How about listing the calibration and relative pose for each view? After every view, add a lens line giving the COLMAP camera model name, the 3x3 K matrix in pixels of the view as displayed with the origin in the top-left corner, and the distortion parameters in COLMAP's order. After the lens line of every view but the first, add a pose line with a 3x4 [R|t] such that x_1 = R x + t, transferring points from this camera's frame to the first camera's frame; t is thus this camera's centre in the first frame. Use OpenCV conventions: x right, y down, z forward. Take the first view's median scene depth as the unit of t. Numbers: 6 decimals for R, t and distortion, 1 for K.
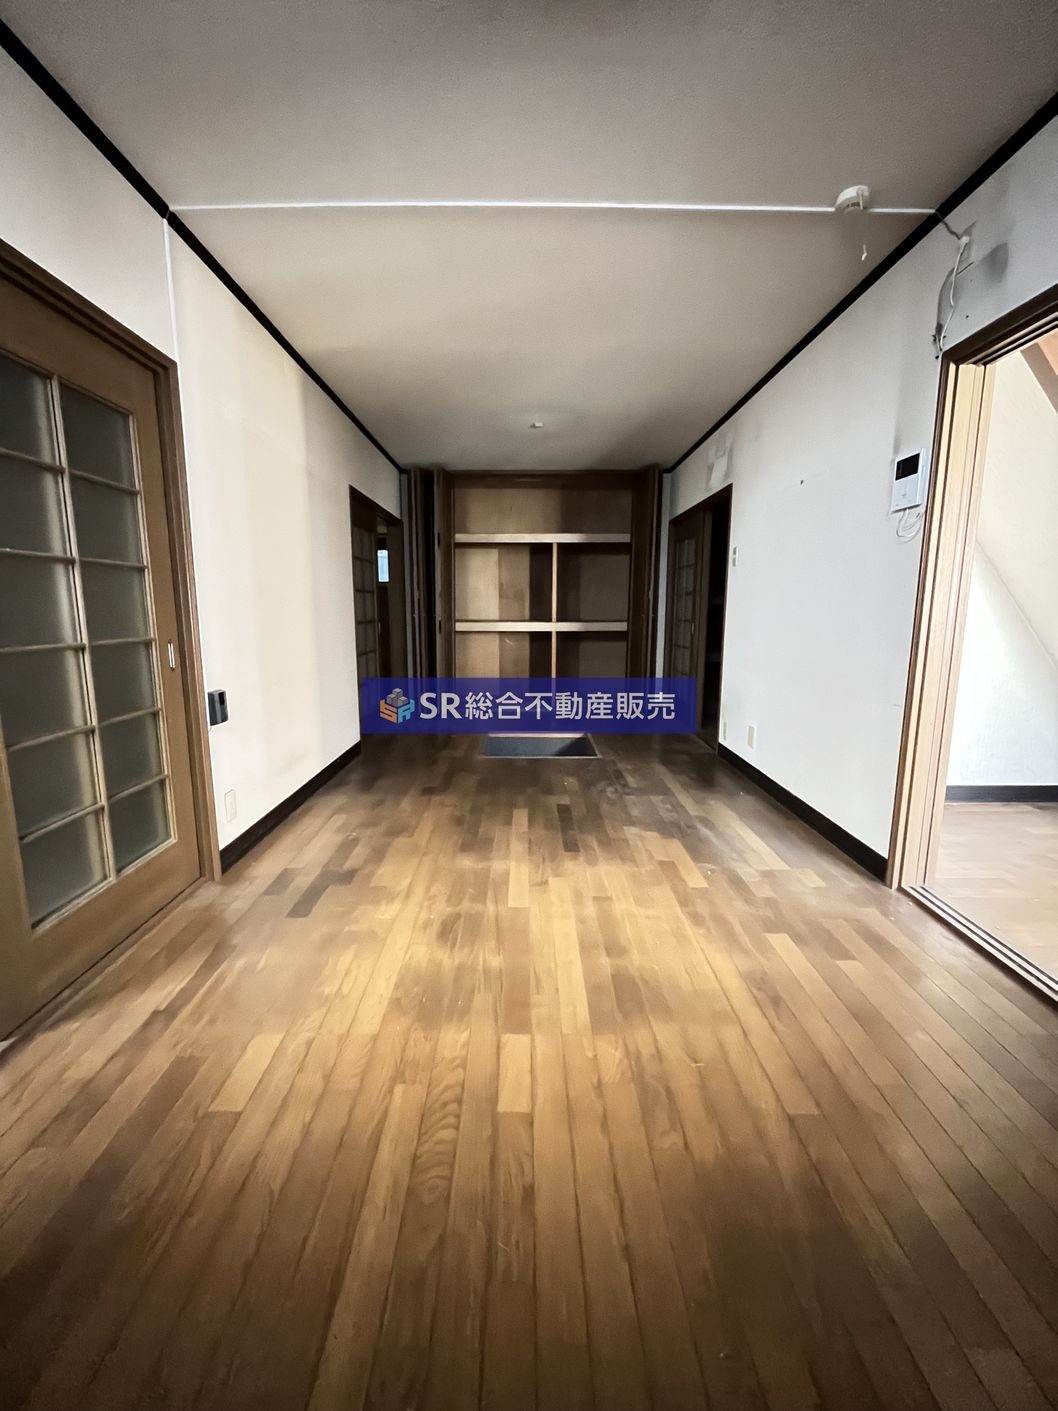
lens RADIAL K [[569.1, 0, 505.1], [0, 569.1, 696.7], [0, 0, 1]] dist [-0.004668, 0.000138]
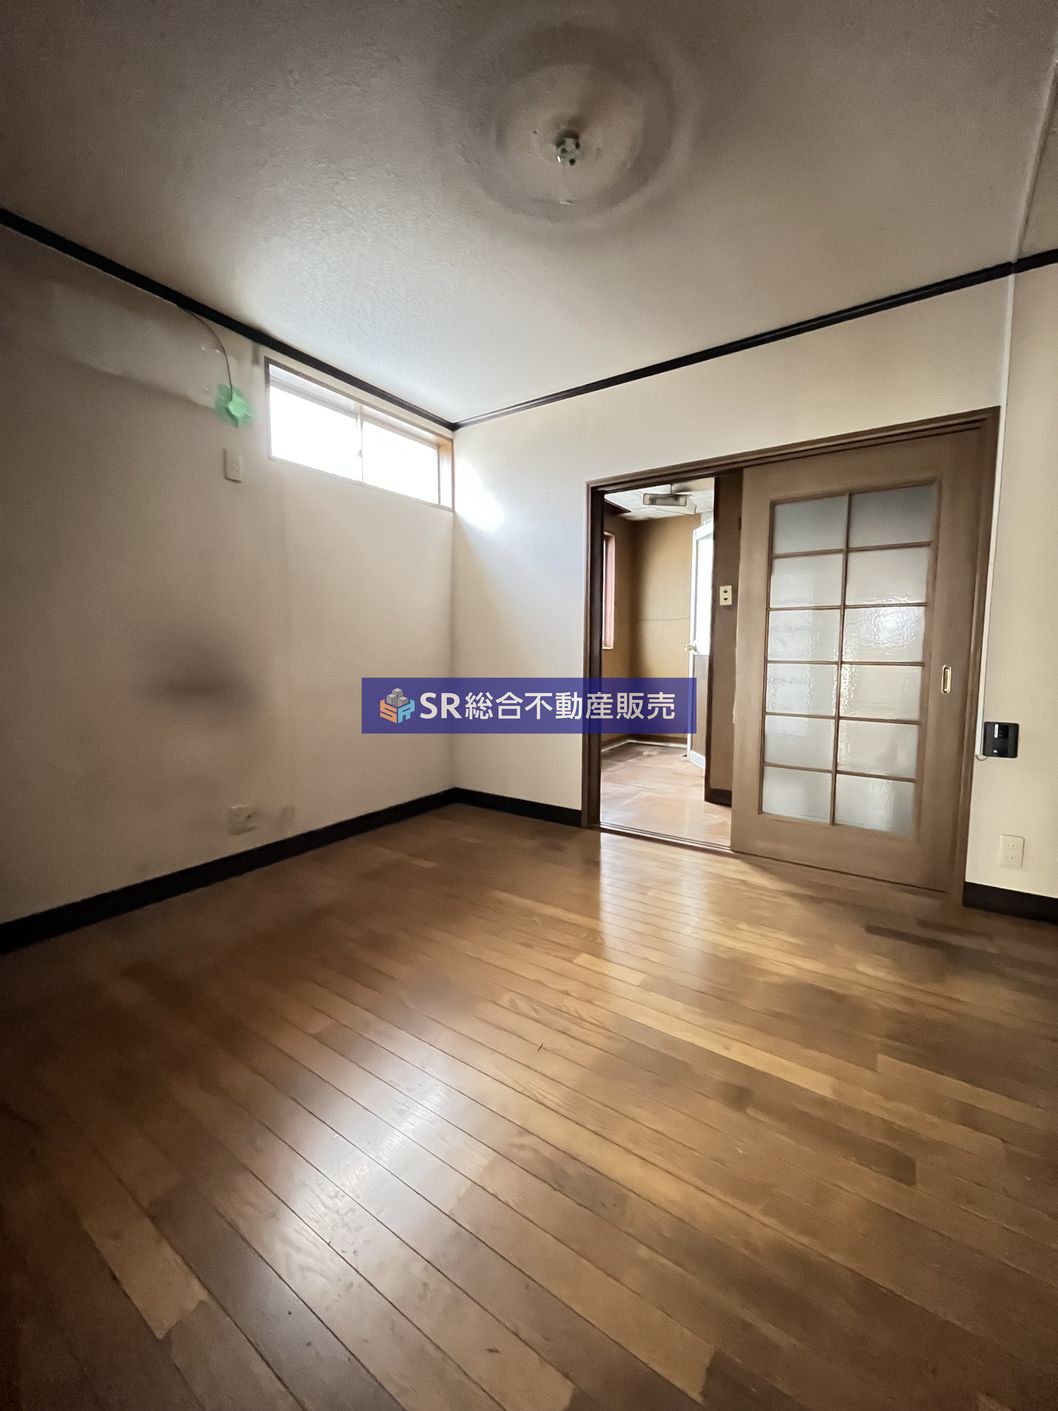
lens RADIAL K [[569.1, 0, 528.3], [0, 569.1, 708.0], [0, 0, 1]] dist [-0.004668, 0.000138]
pose [[-0.550220, 0.080689, -0.831112, 0.721848], [-0.125405, 0.976047, 0.177782, -0.104289], [0.825549, 0.202045, -0.526921, 0.853470]]
